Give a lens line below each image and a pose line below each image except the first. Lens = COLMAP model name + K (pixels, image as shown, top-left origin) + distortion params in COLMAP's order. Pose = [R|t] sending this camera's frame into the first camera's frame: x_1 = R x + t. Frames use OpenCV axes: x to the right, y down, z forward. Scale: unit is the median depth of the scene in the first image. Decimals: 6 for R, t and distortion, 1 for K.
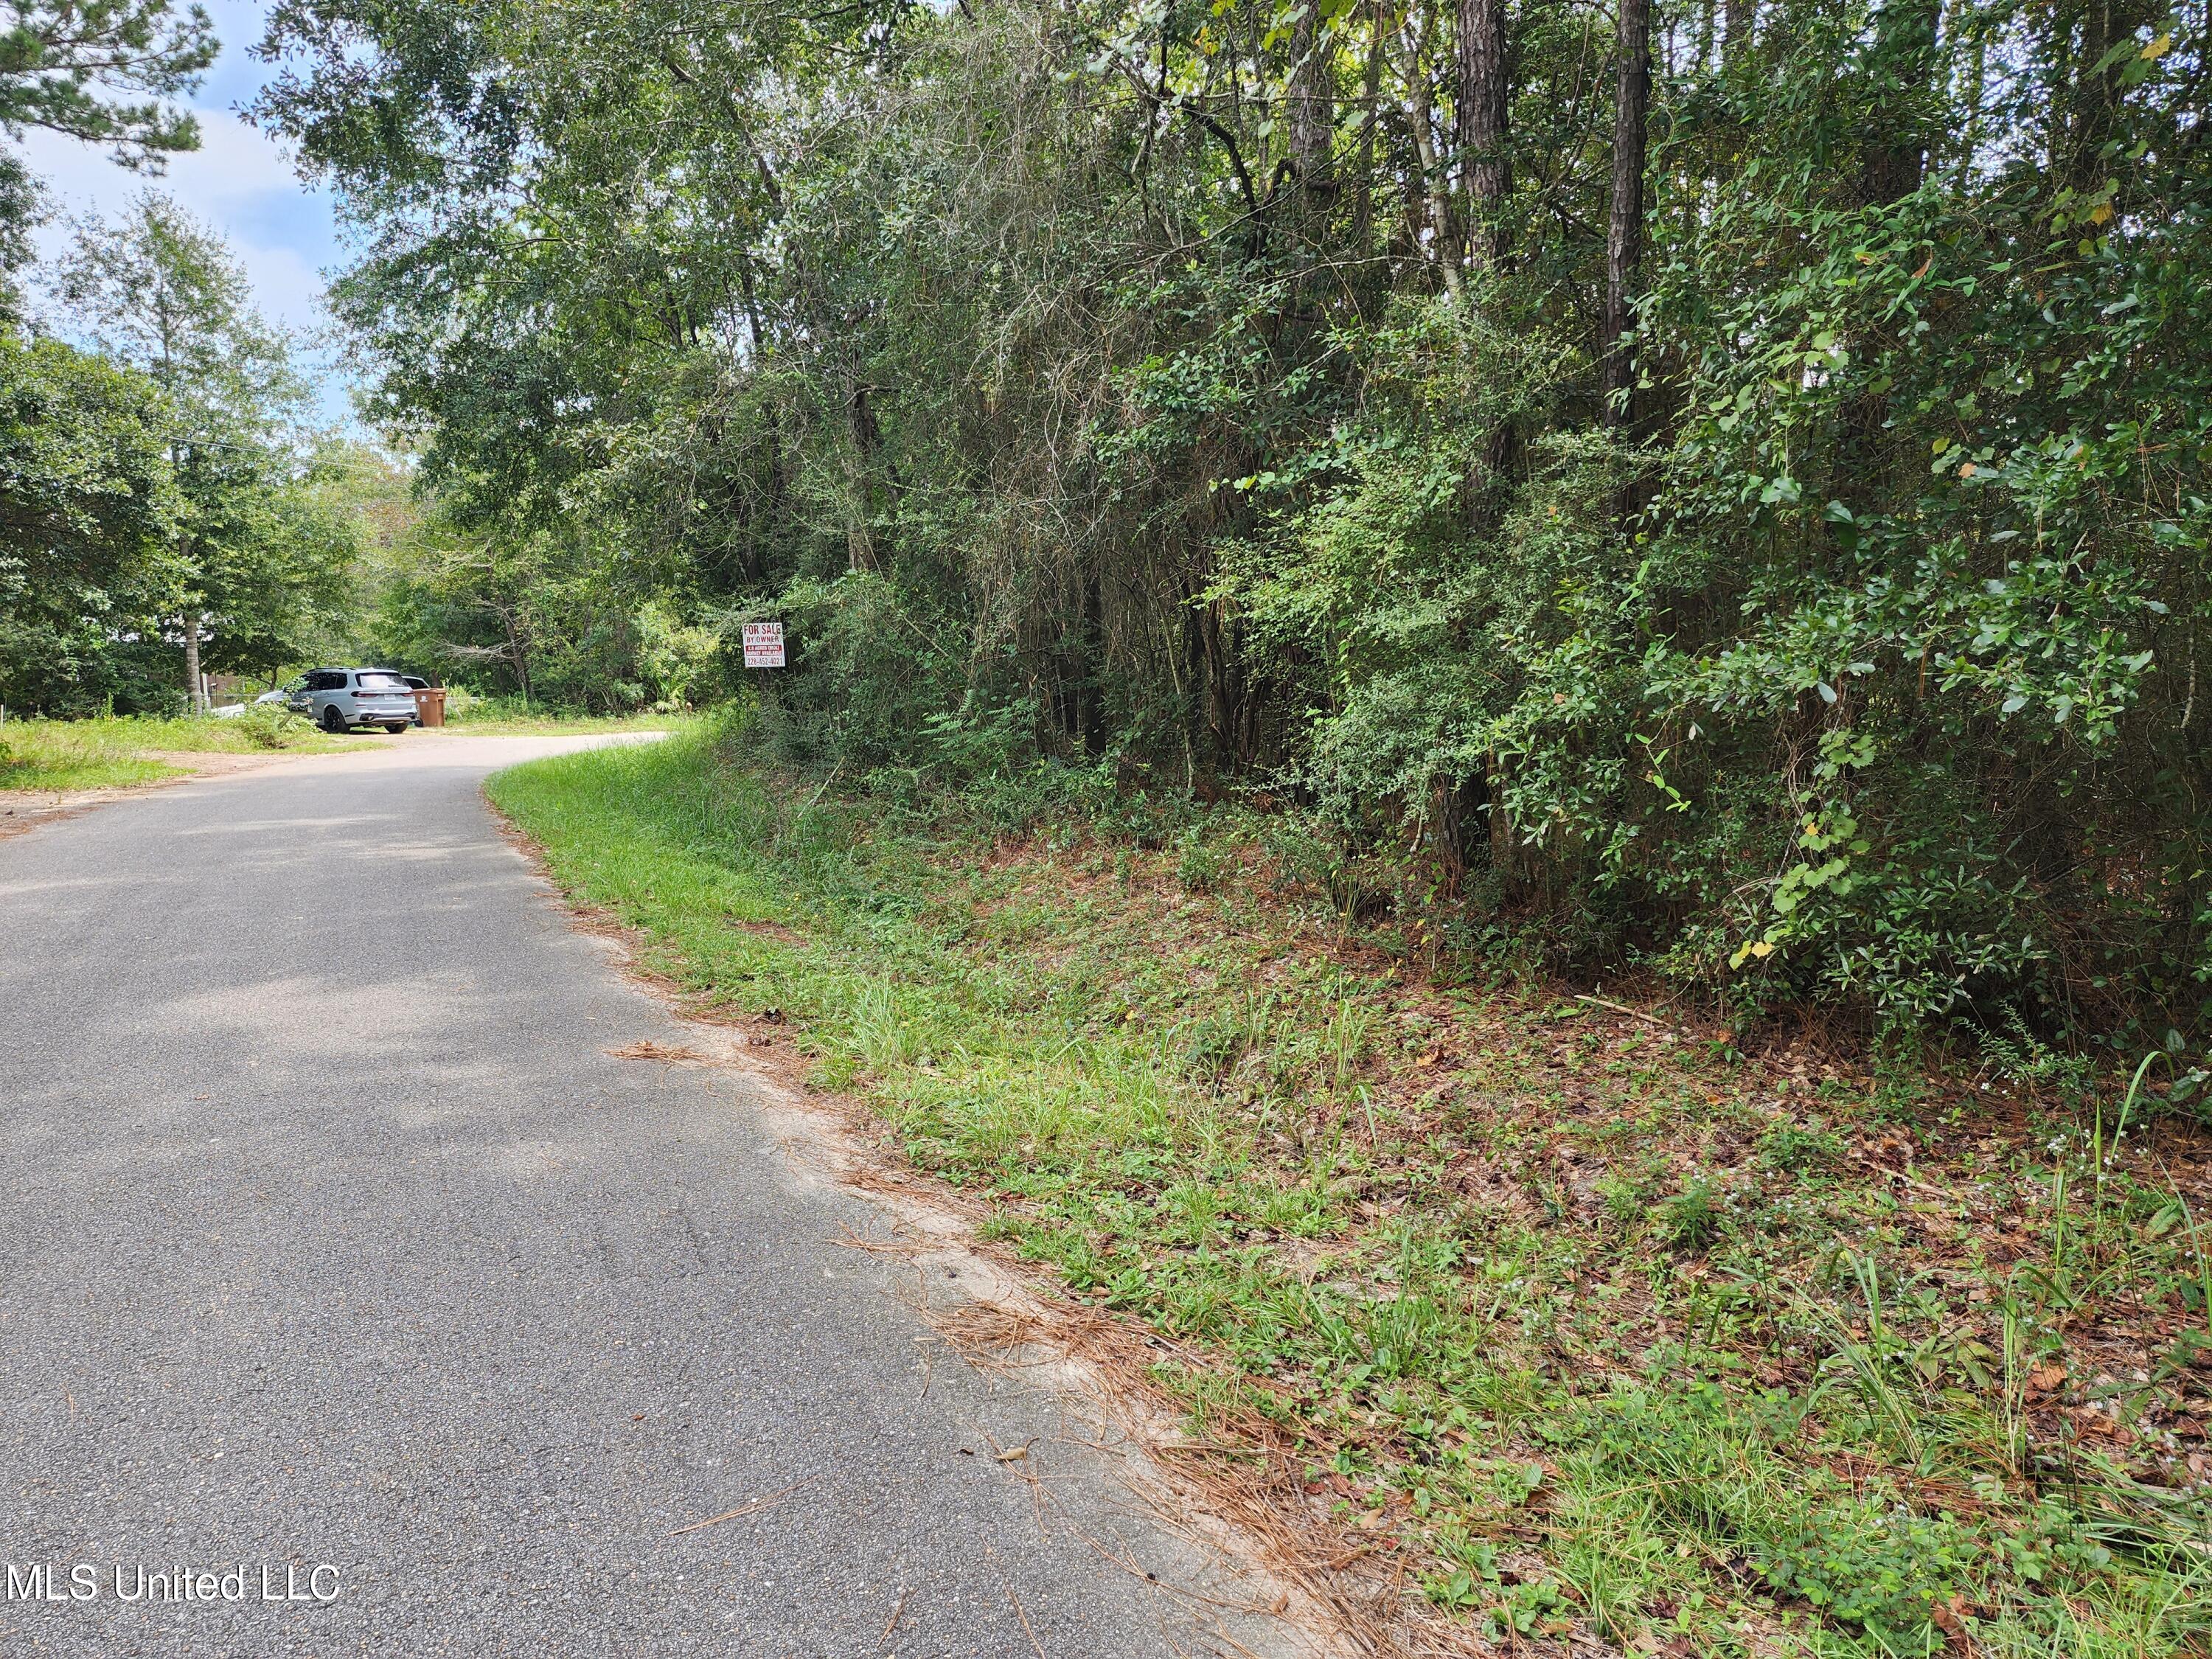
lens RADIAL K [[1455.7, 0, 1114.8], [0, 1455.7, 832.5], [0, 0, 1]] dist [0.074100, -0.065423]
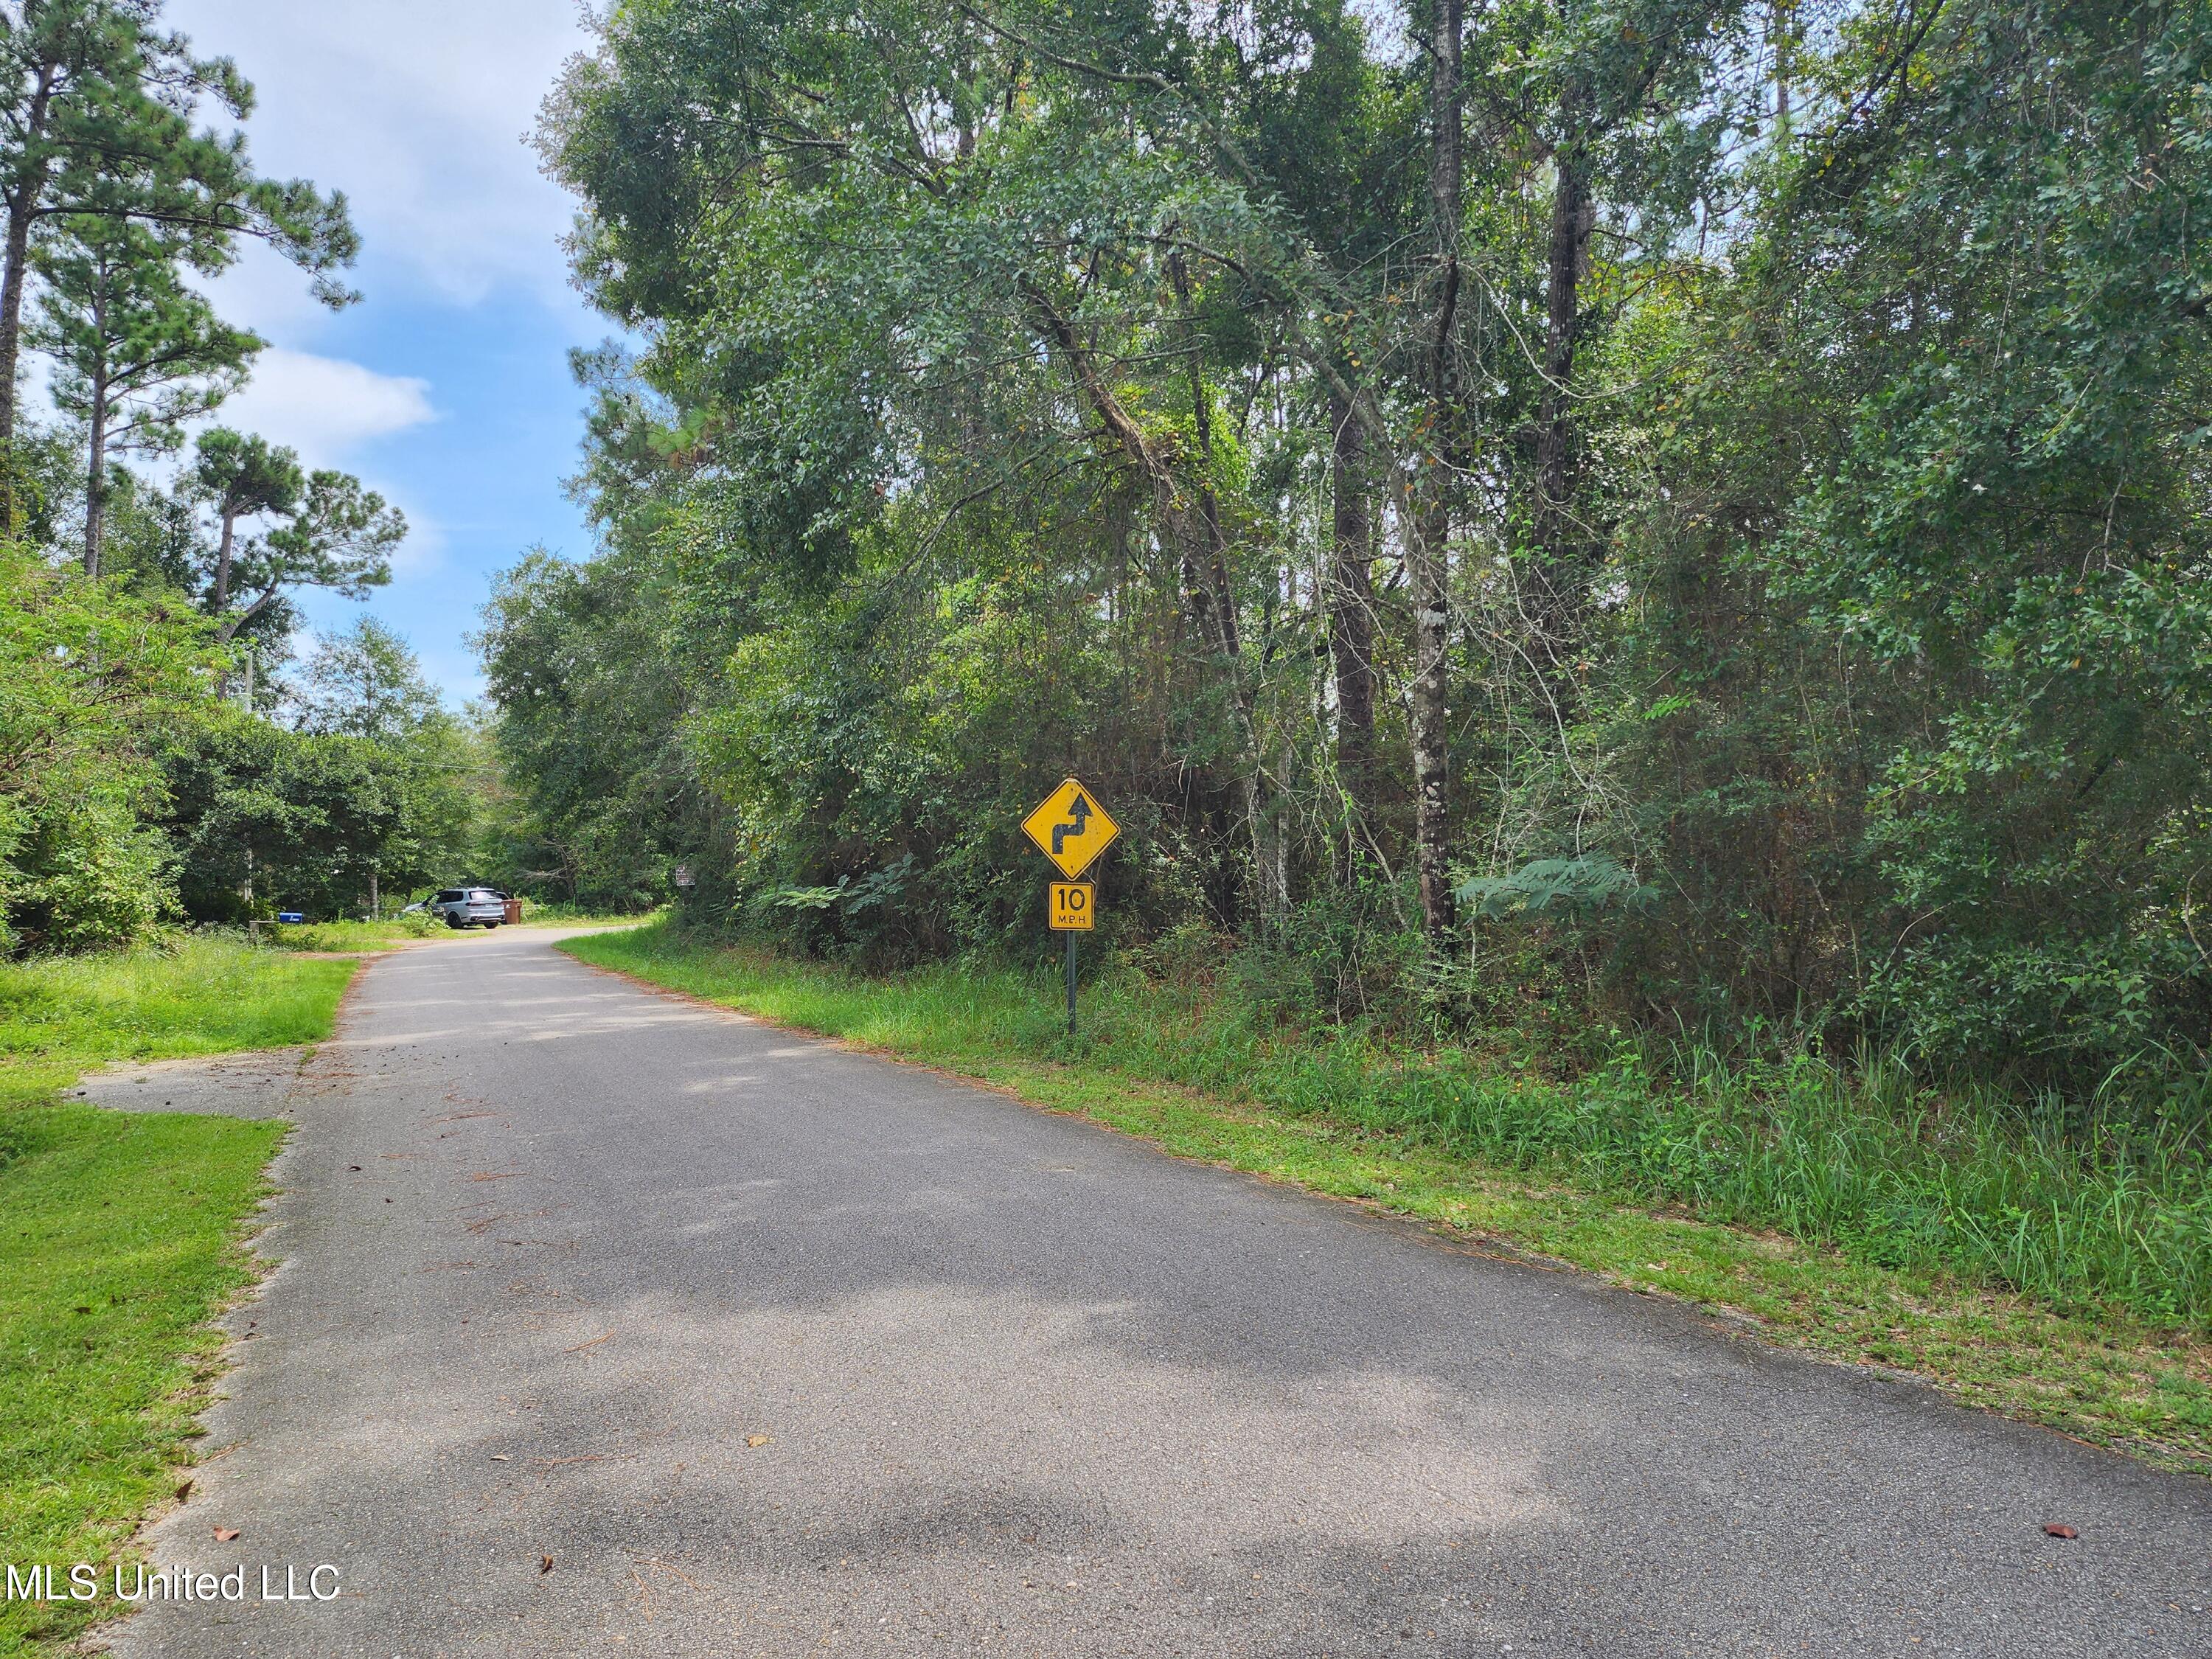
lens RADIAL K [[1455.7, 0, 1114.8], [0, 1455.7, 832.5], [0, 0, 1]] dist [0.074100, -0.065423]
pose [[0.999385, -0.023677, -0.025883, 0.229461], [0.020051, 0.991003, -0.132329, 0.054449], [0.028783, 0.131729, 0.990868, -0.570845]]
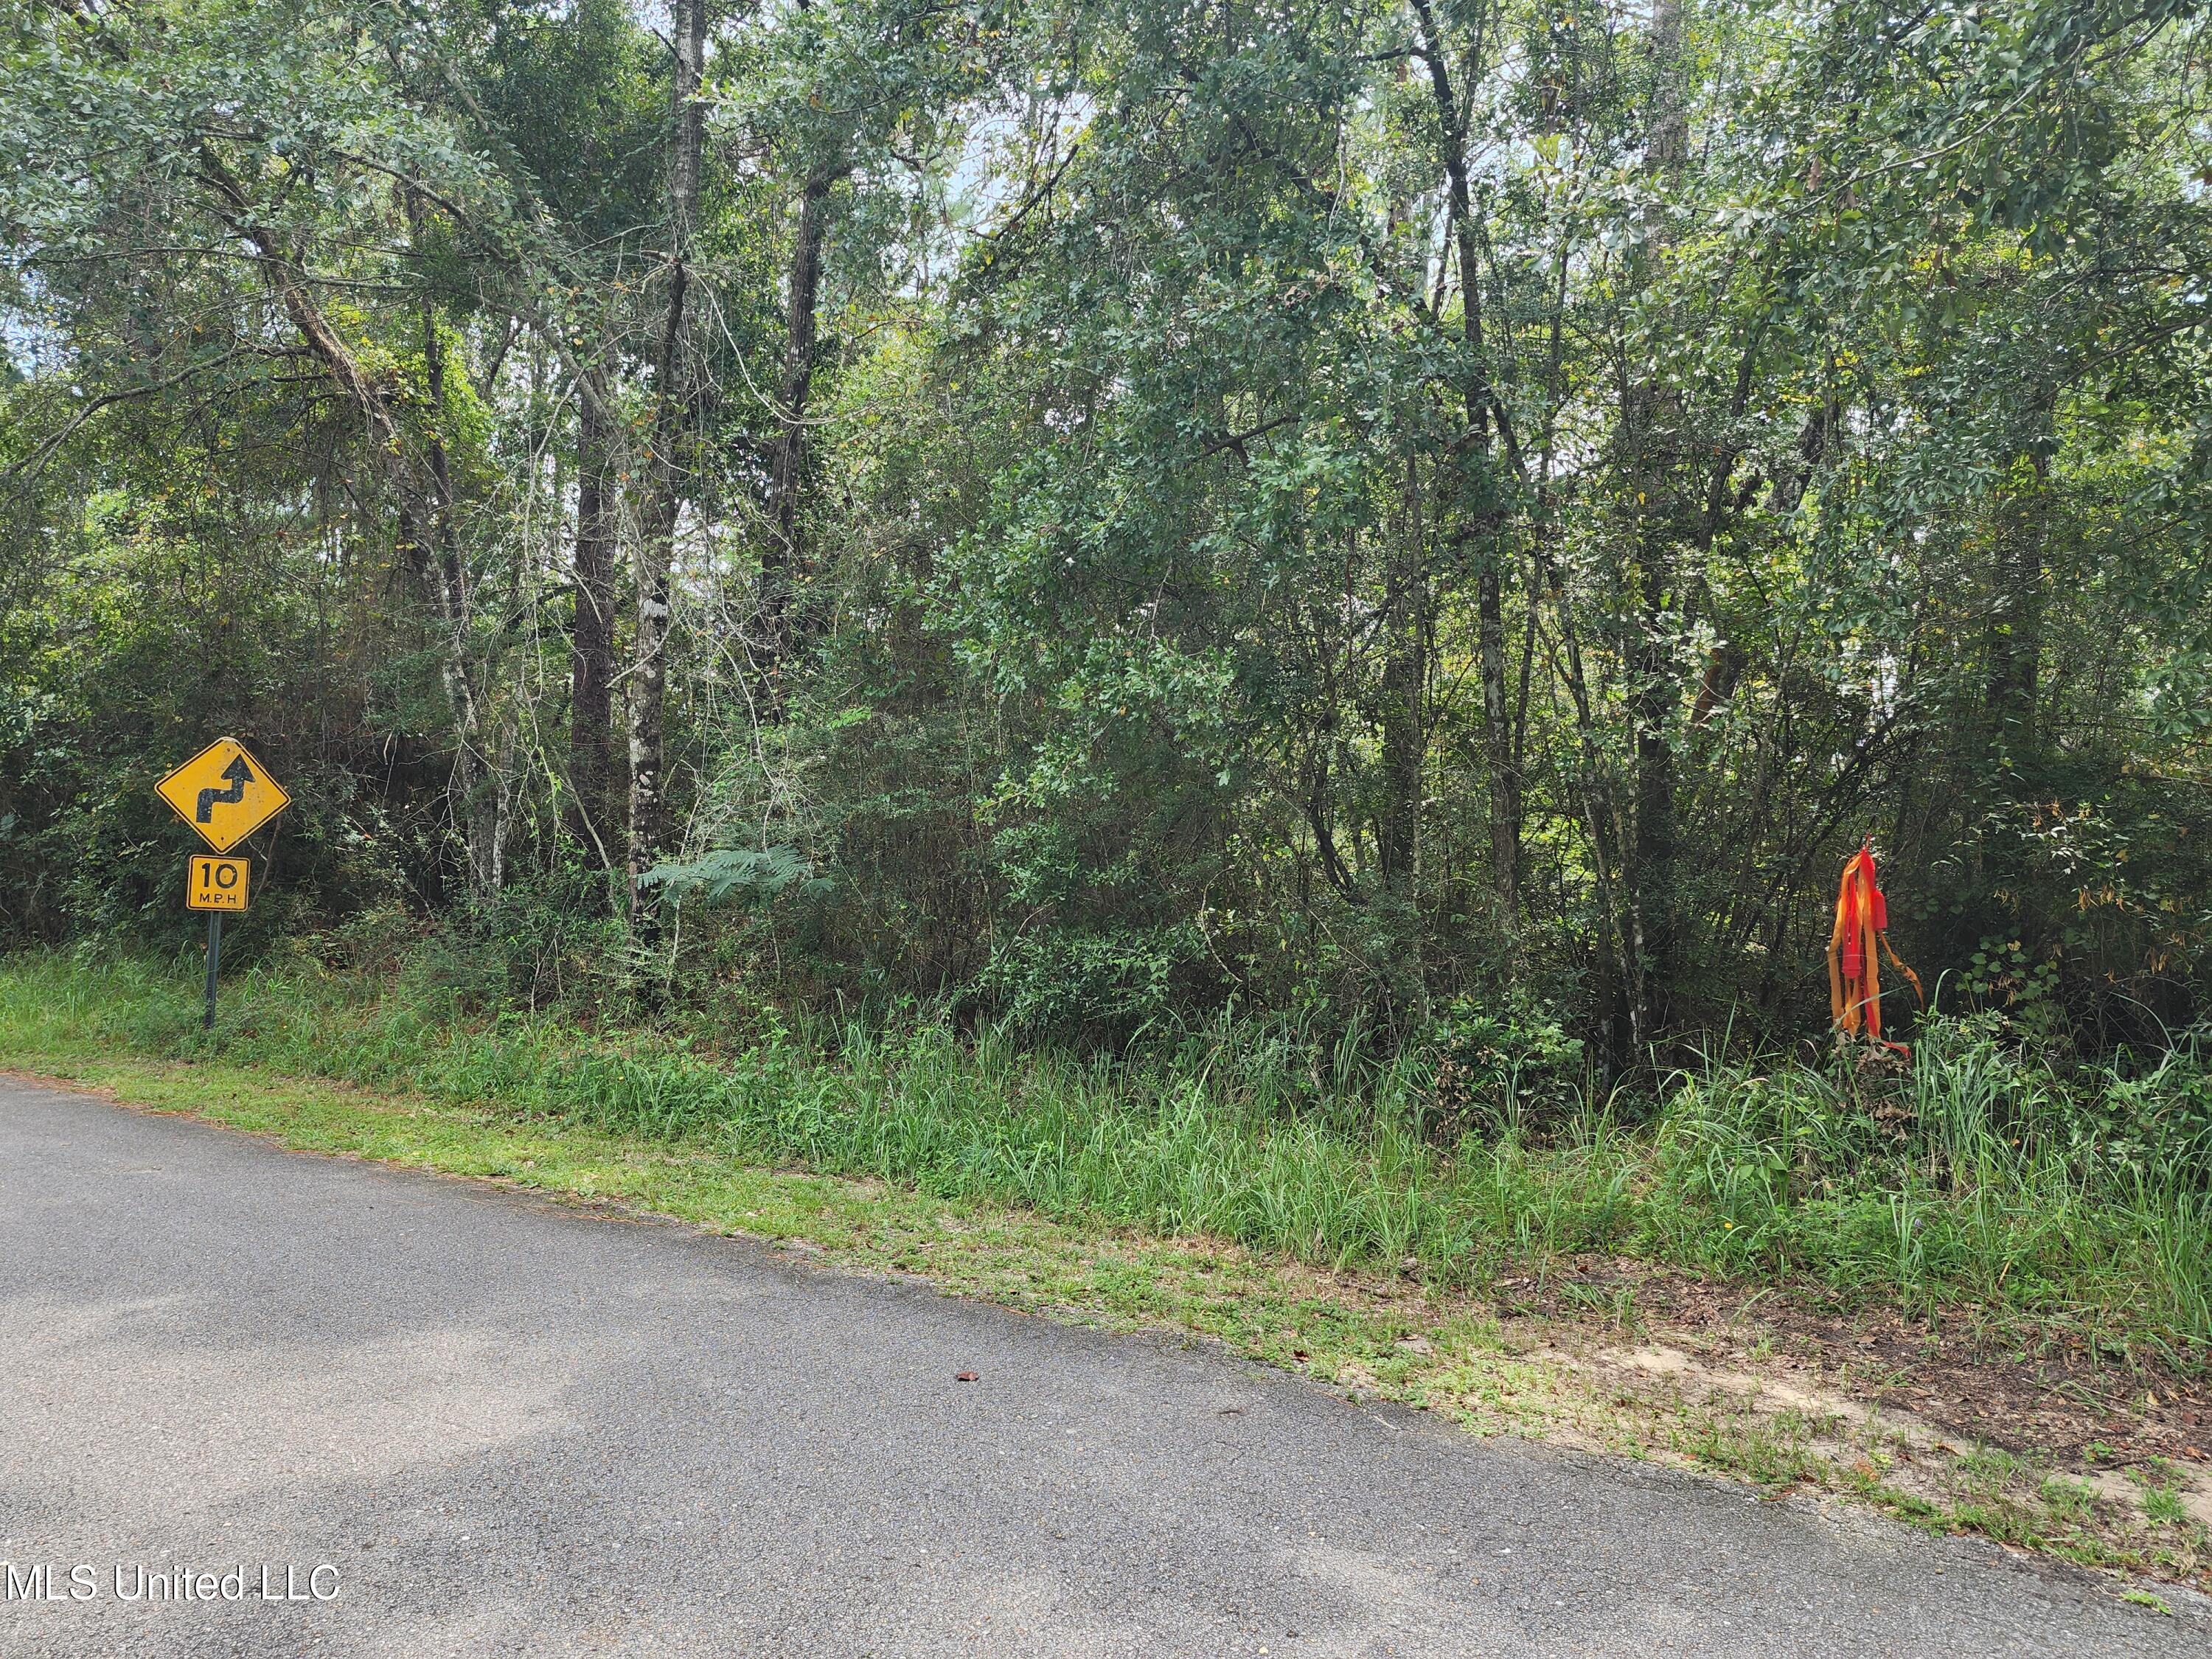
lens RADIAL K [[1455.7, 0, 1114.8], [0, 1455.7, 832.5], [0, 0, 1]] dist [0.074100, -0.065423]
pose [[0.896758, 0.026944, 0.441700, 0.254734], [0.028127, 0.992656, -0.117658, 0.060332], [-0.441626, 0.117935, 0.889414, -0.603100]]
